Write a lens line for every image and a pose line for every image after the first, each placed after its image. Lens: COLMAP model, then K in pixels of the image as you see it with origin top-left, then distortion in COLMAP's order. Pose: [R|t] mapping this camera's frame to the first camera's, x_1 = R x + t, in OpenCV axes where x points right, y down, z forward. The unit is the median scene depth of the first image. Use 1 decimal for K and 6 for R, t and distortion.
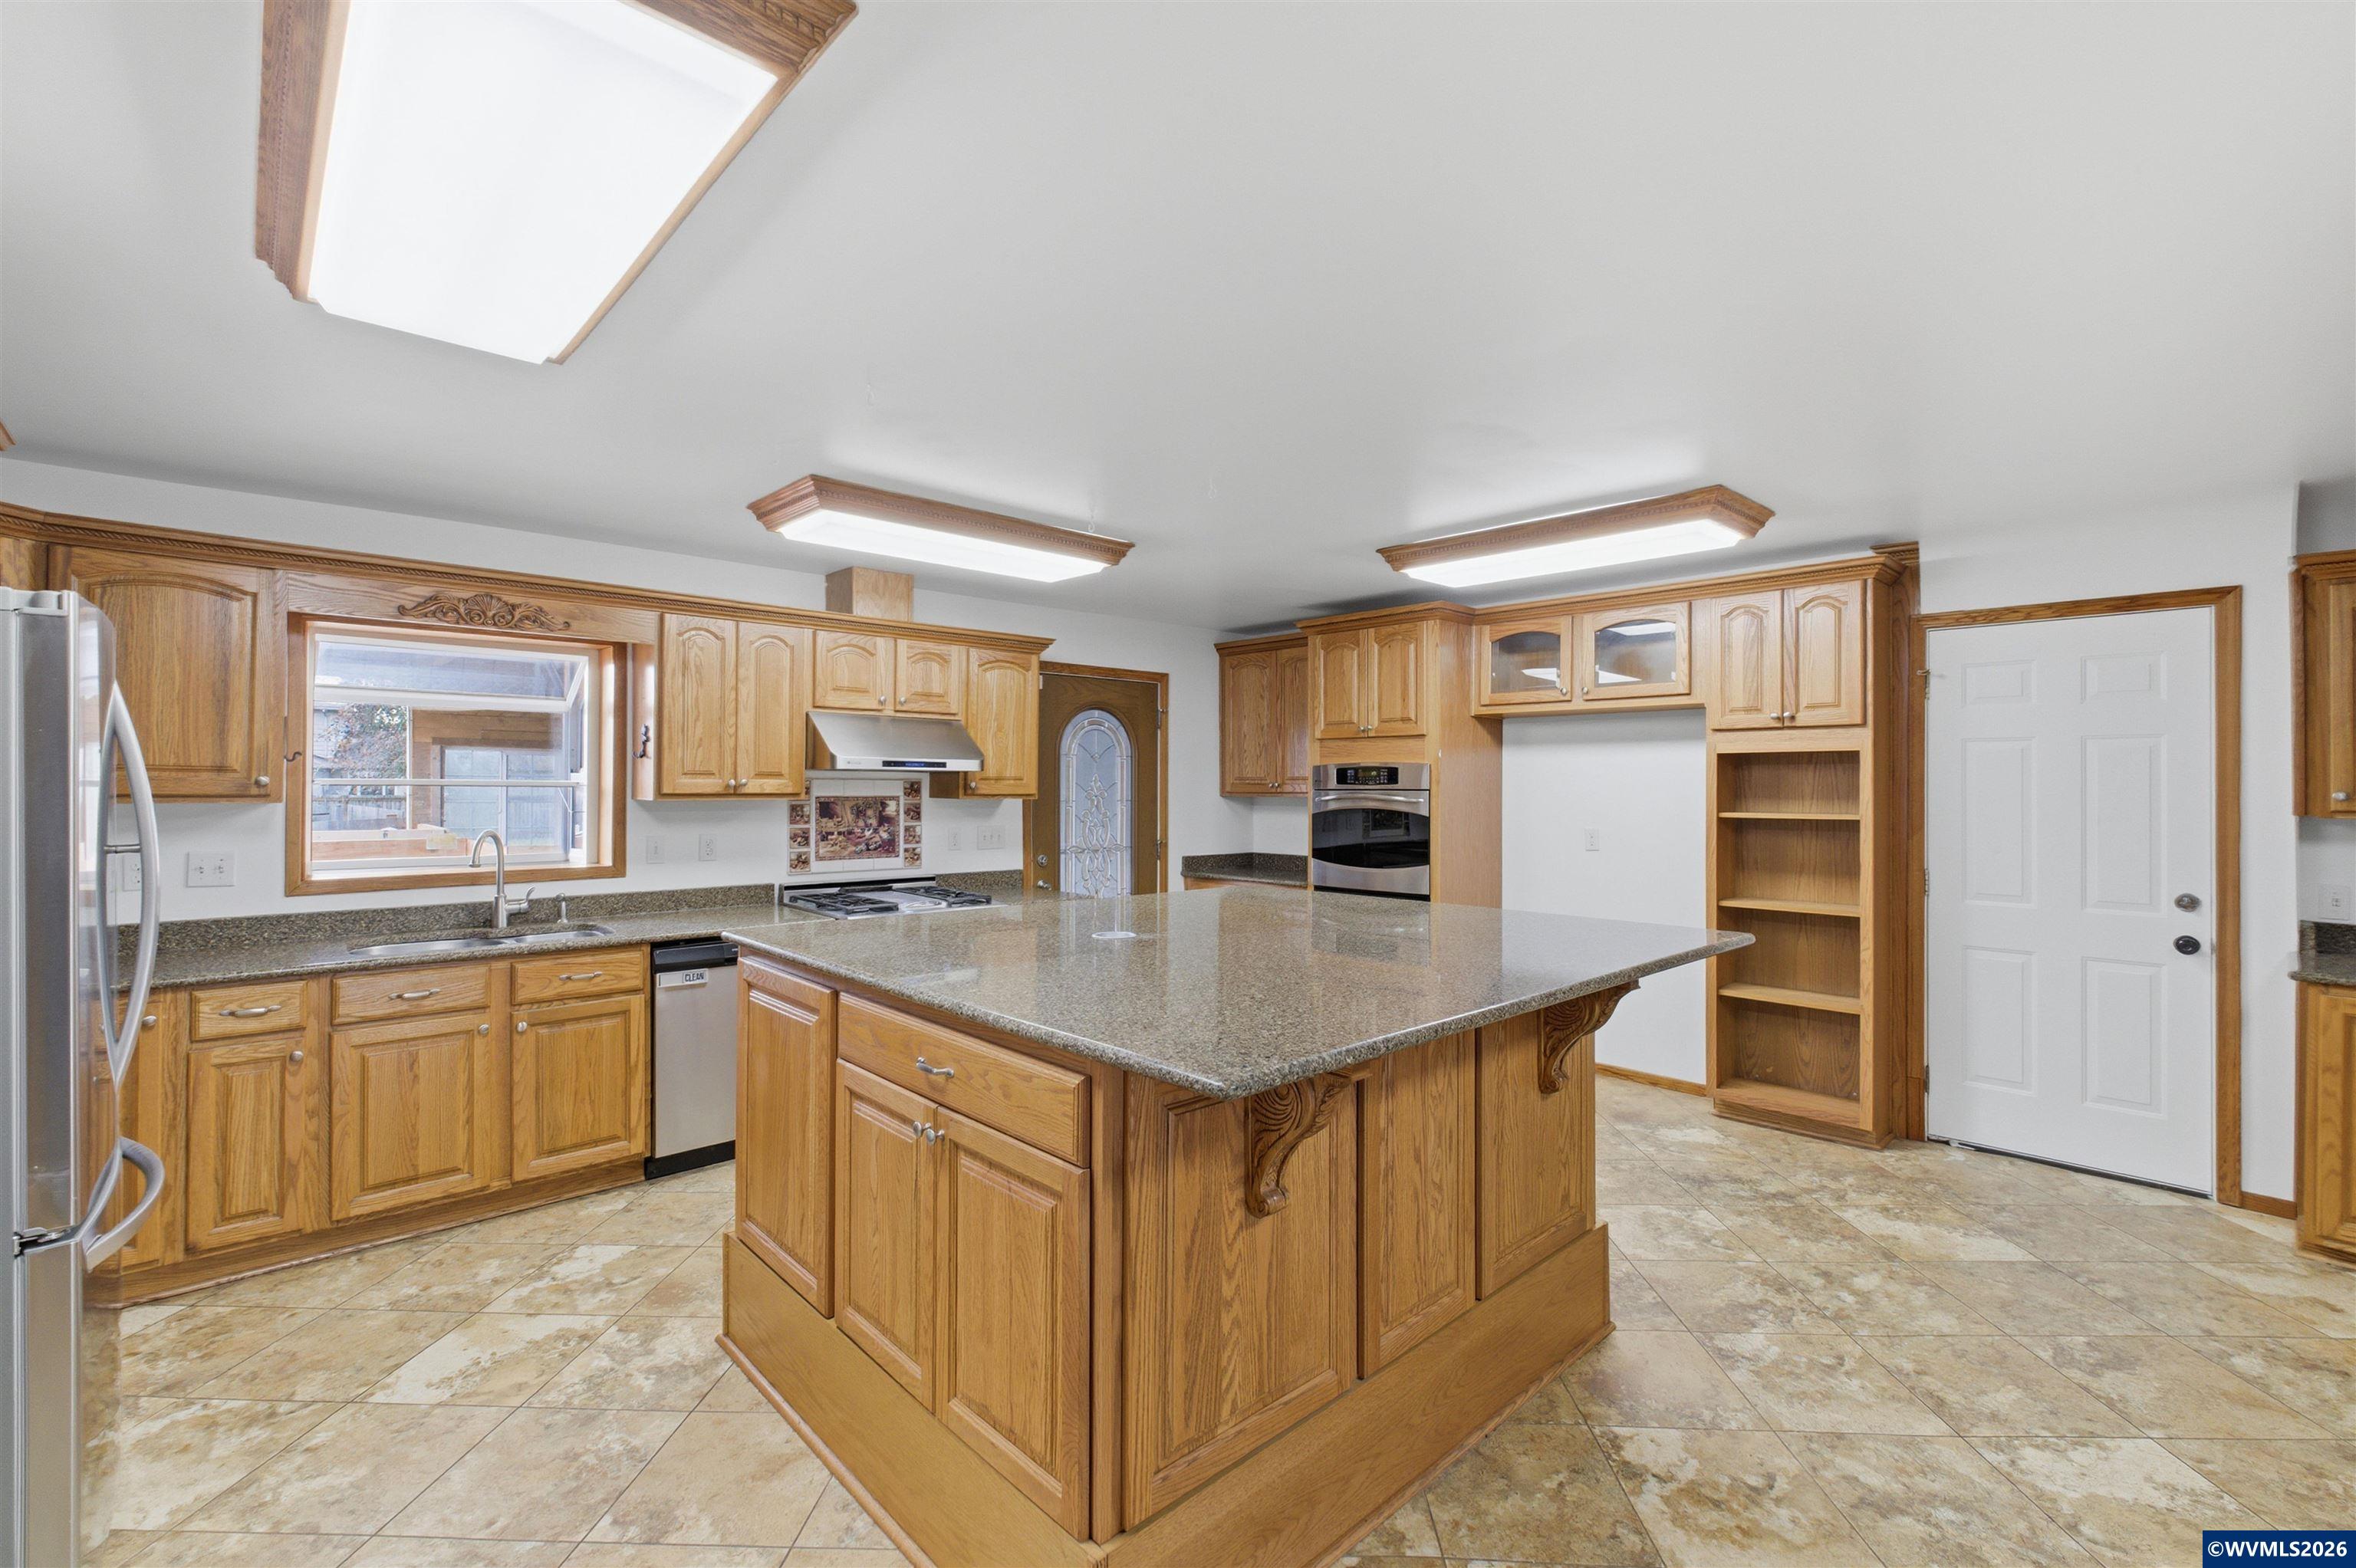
lens RADIAL K [[1019.0, 0, 1178.0], [0, 1019.0, 784.0], [0, 0, 1]] dist [-0.000306, -0.000614]
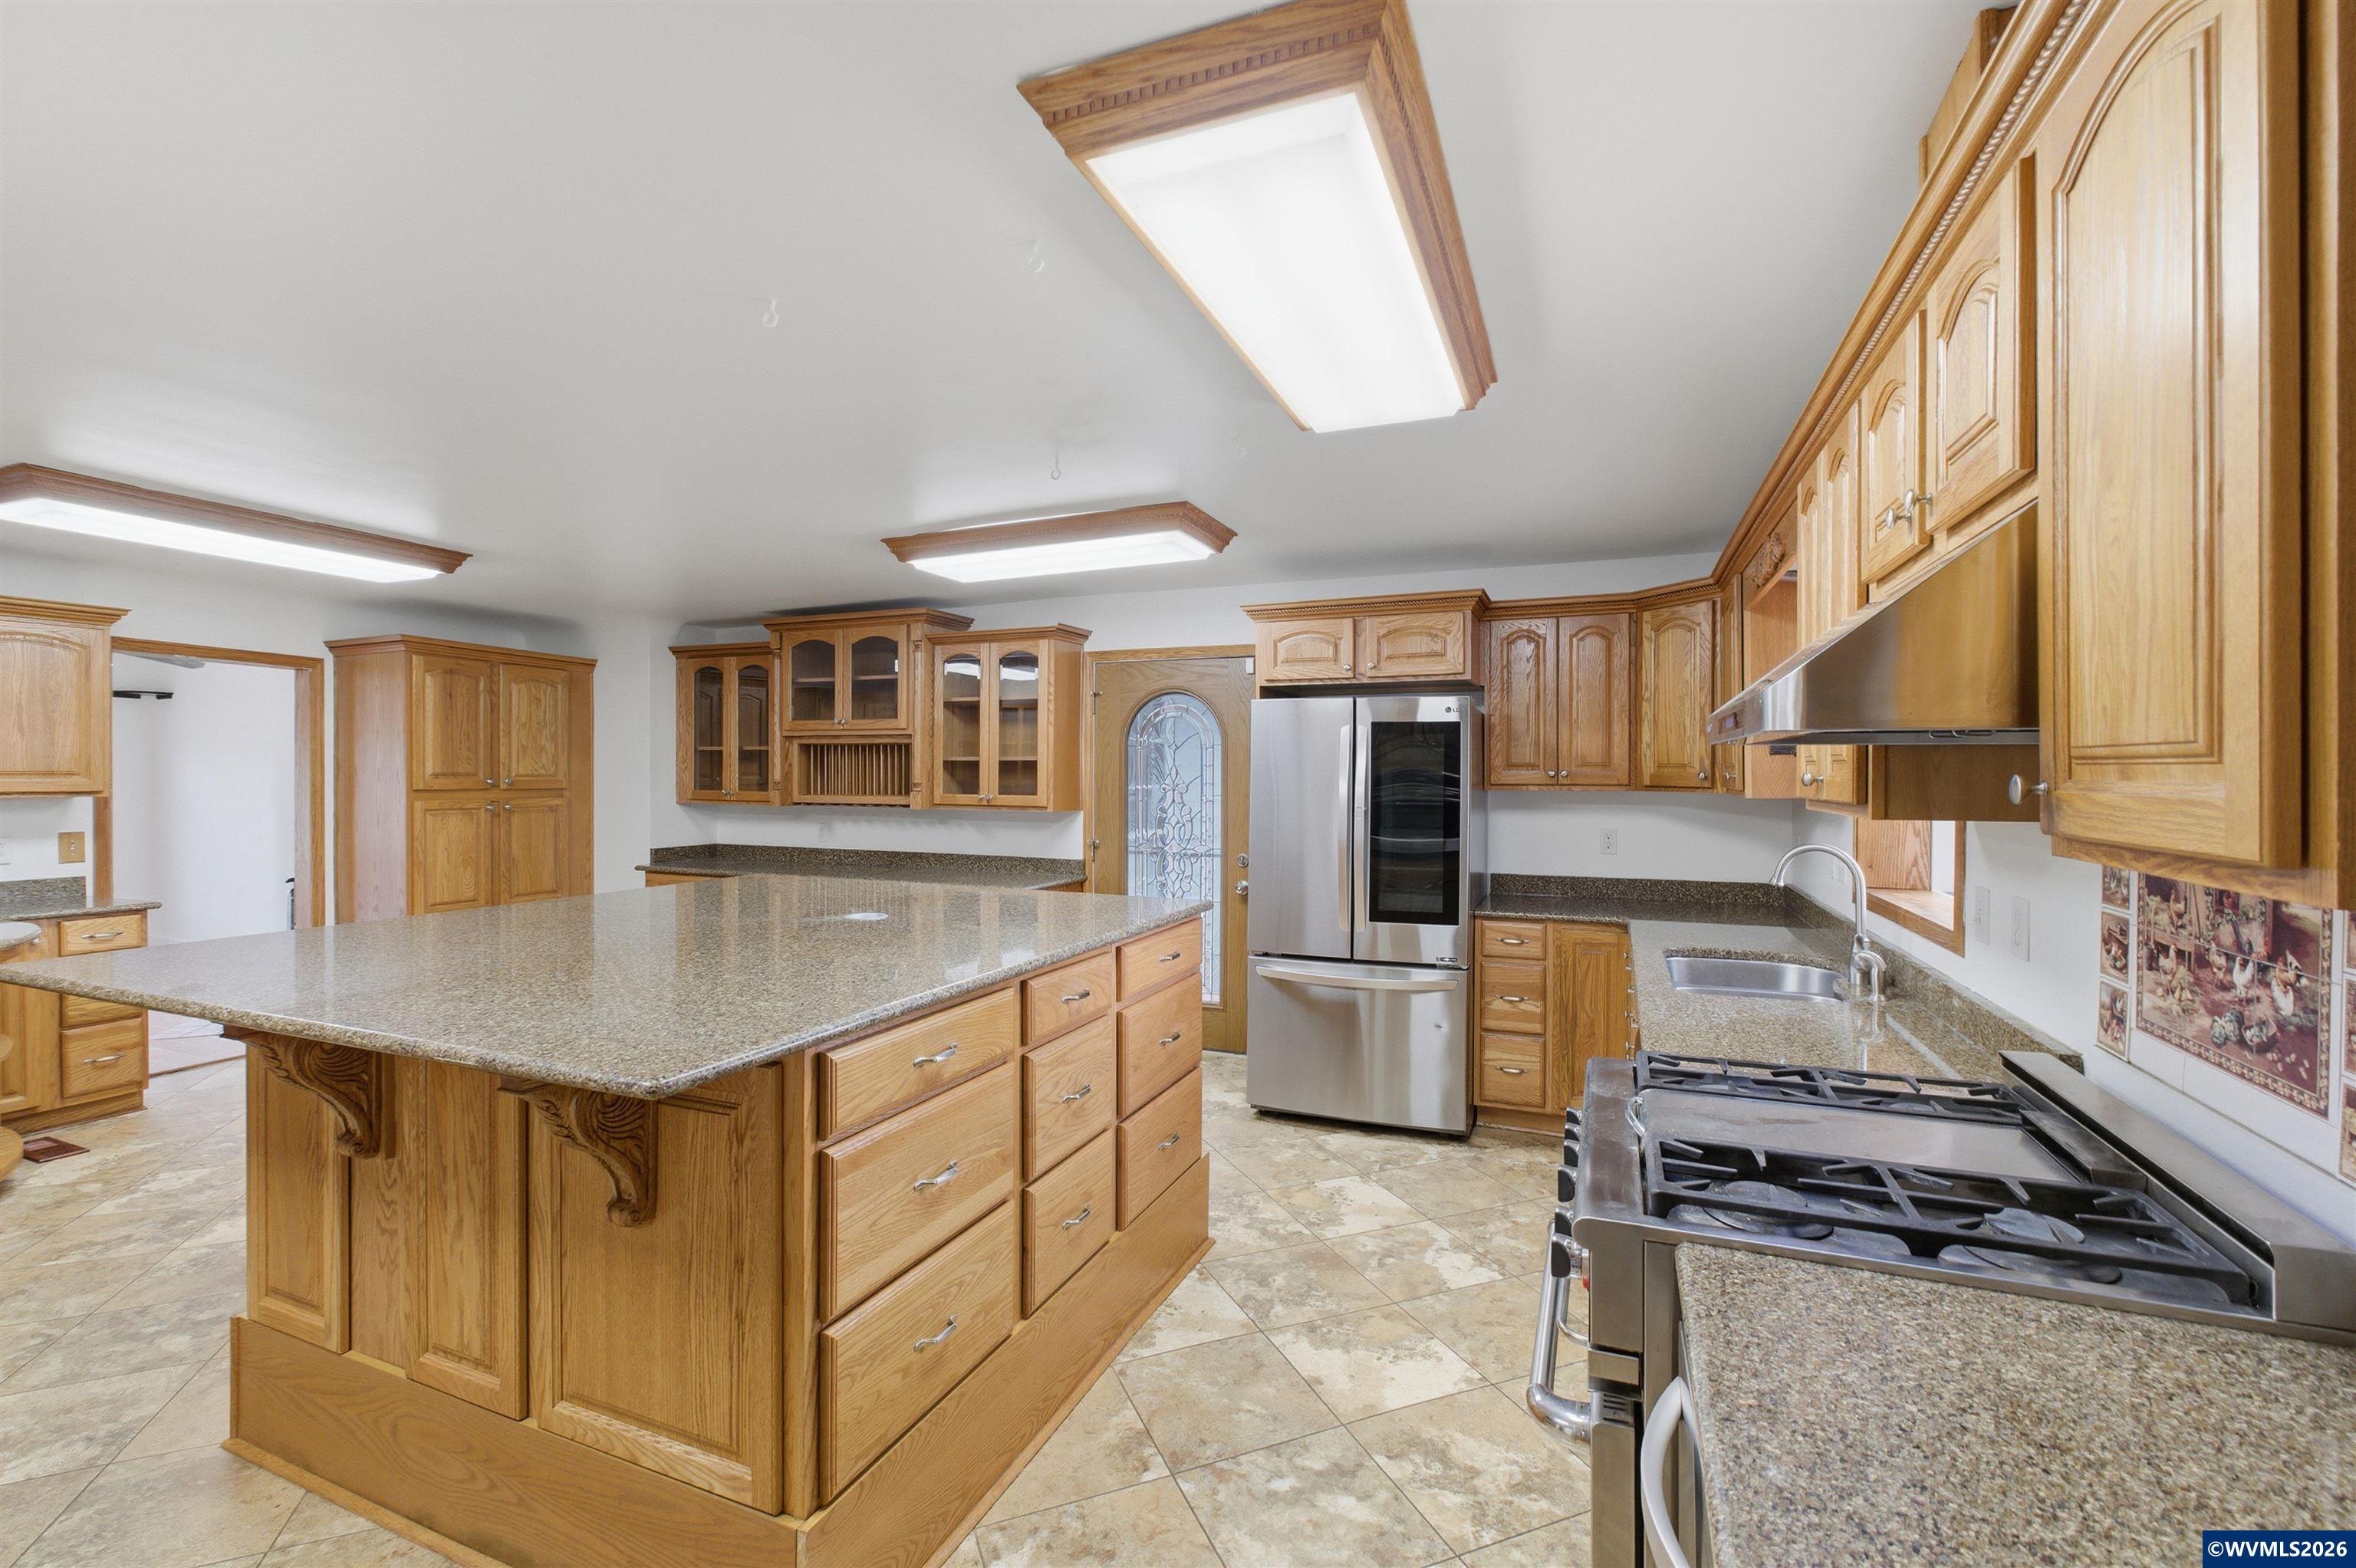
lens RADIAL K [[1019.0, 0, 1178.0], [0, 1019.0, 784.0], [0, 0, 1]] dist [-0.000306, -0.000614]
pose [[-0.910128, -0.001745, -0.414324, 0.045157], [-0.007340, 0.999902, 0.011912, -0.001146], [0.414262, 0.013883, -0.910052, 1.181640]]
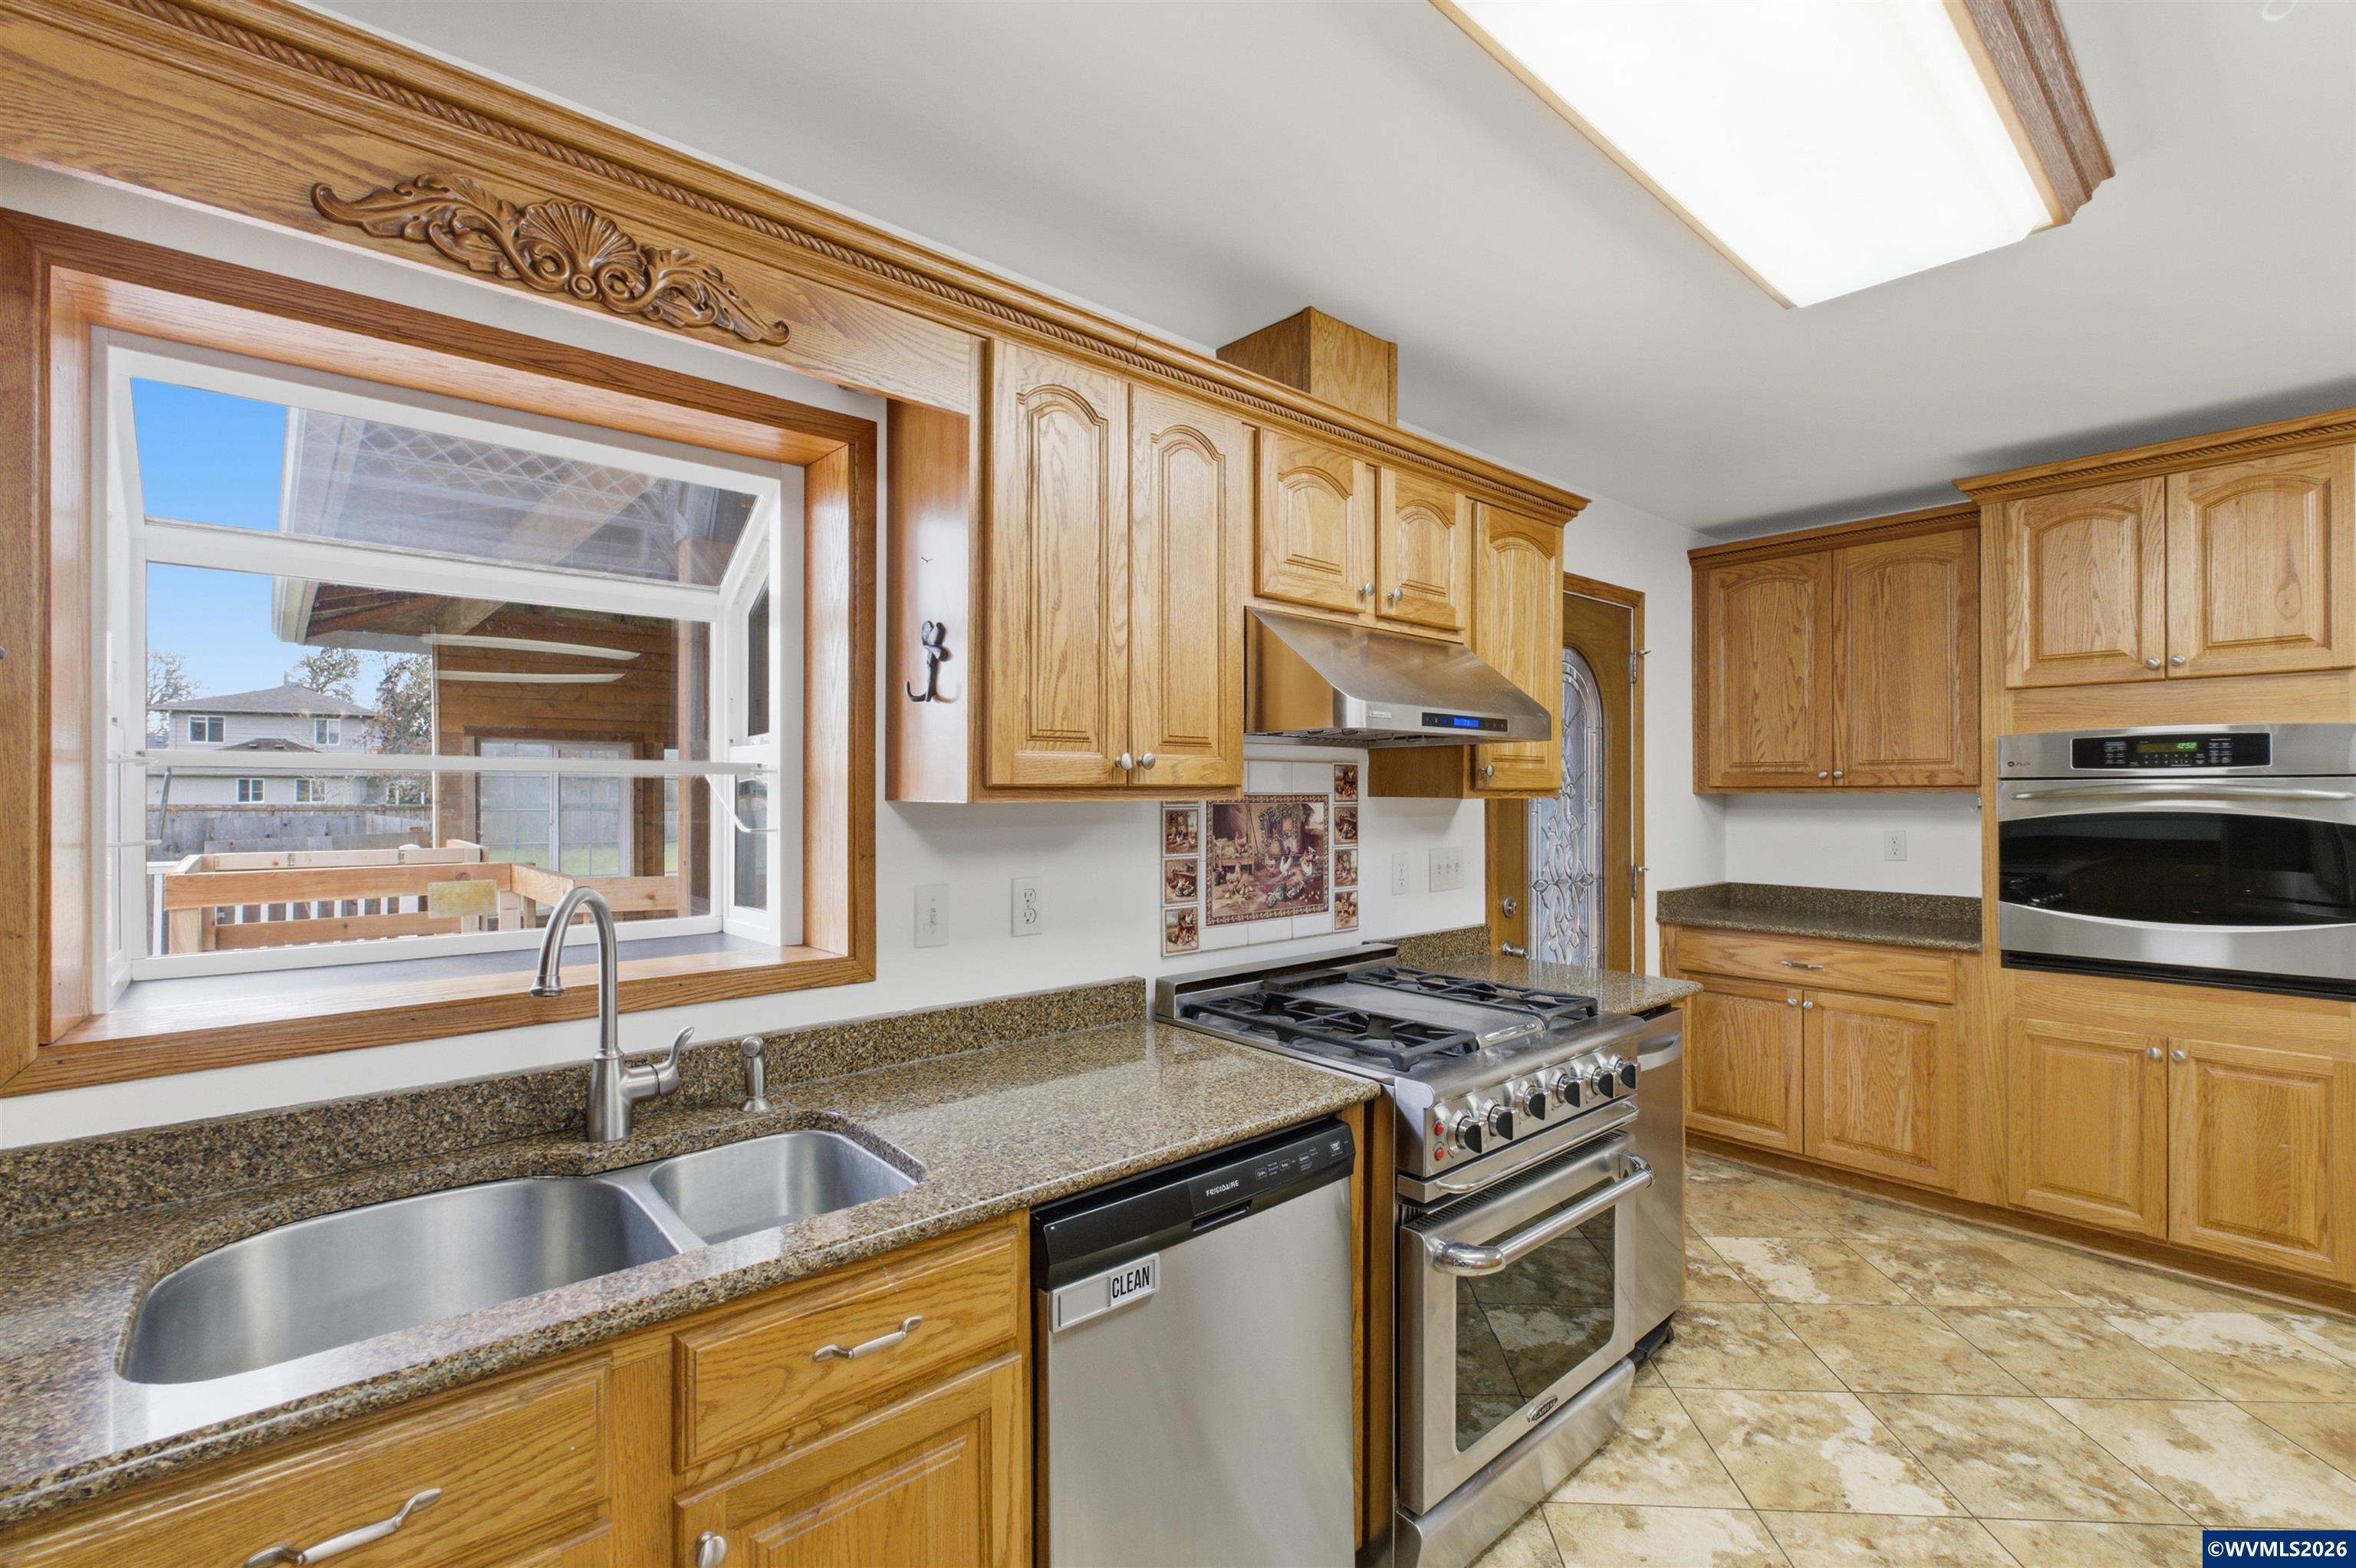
lens RADIAL K [[1039.2, 0, 1178.0], [0, 1039.2, 784.0], [0, 0, 1]] dist [-0.013008, 0.000553]
pose [[0.999453, -0.006358, -0.032443, -0.358812], [0.006177, 0.999965, -0.005684, 0.010160], [0.032478, 0.005480, 0.999457, 0.506208]]
